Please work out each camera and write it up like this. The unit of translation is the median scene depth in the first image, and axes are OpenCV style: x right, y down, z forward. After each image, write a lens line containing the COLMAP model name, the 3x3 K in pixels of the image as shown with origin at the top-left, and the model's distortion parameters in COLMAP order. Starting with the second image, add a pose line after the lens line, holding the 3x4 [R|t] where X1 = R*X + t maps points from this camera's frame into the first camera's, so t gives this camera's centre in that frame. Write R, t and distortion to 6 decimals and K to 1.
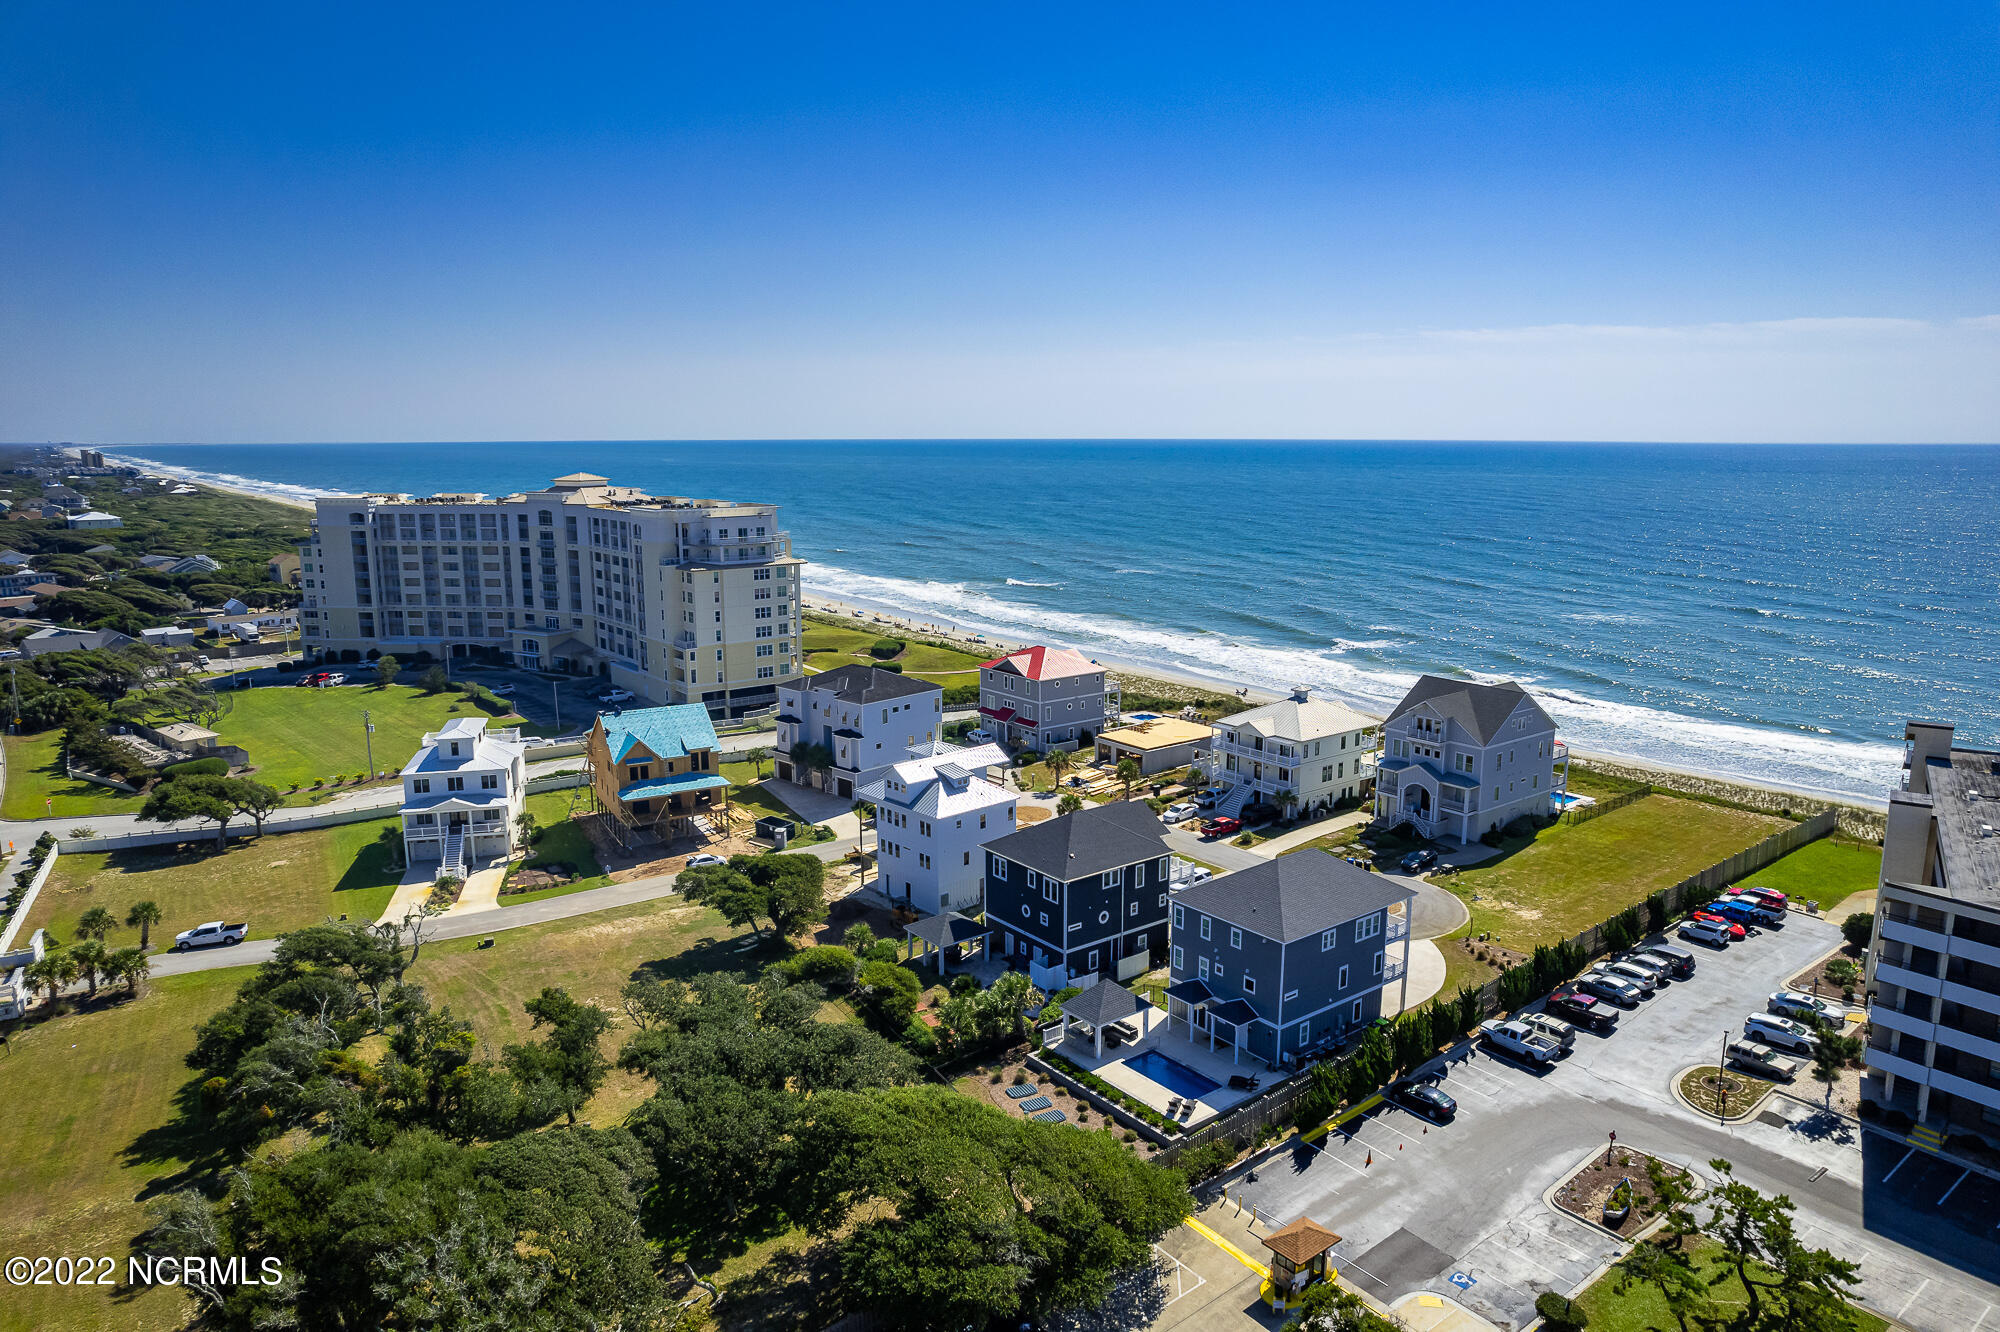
lens RADIAL K [[1288.2, 0, 999.2], [0, 1288.2, 671.4], [0, 0, 1]] dist [-0.044583, 0.027206]
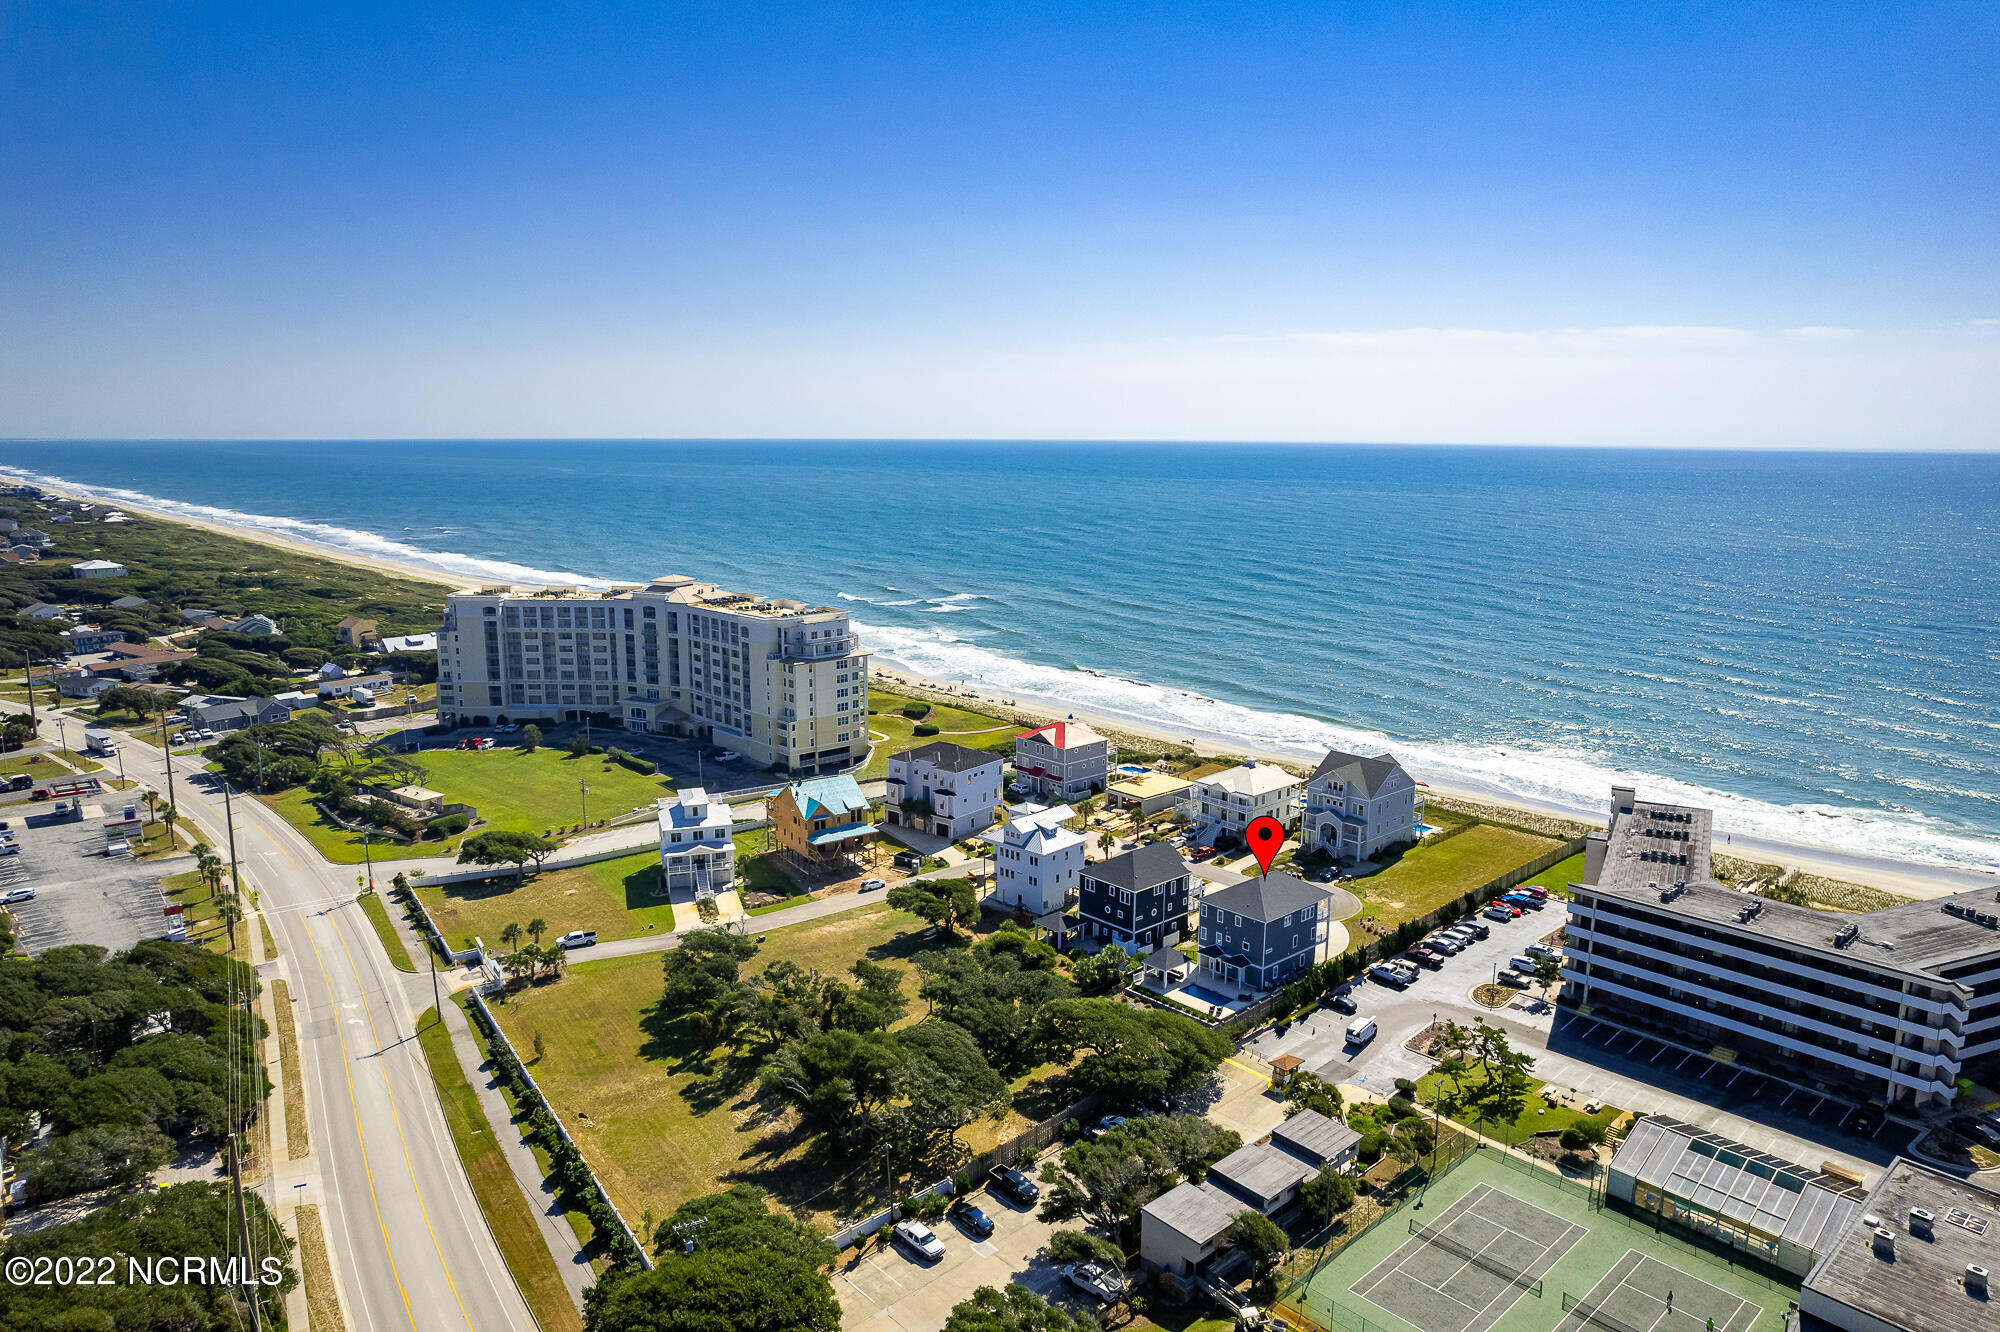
lens RADIAL K [[1288.2, 0, 1000.3], [0, 1288.2, 660.3], [0, 0, 1]] dist [-0.044583, 0.027206]
pose [[0.996879, -0.008869, 0.078447, -0.191359], [0.009857, 0.999877, -0.012224, -0.094635], [-0.078329, 0.012959, 0.996843, -0.524293]]
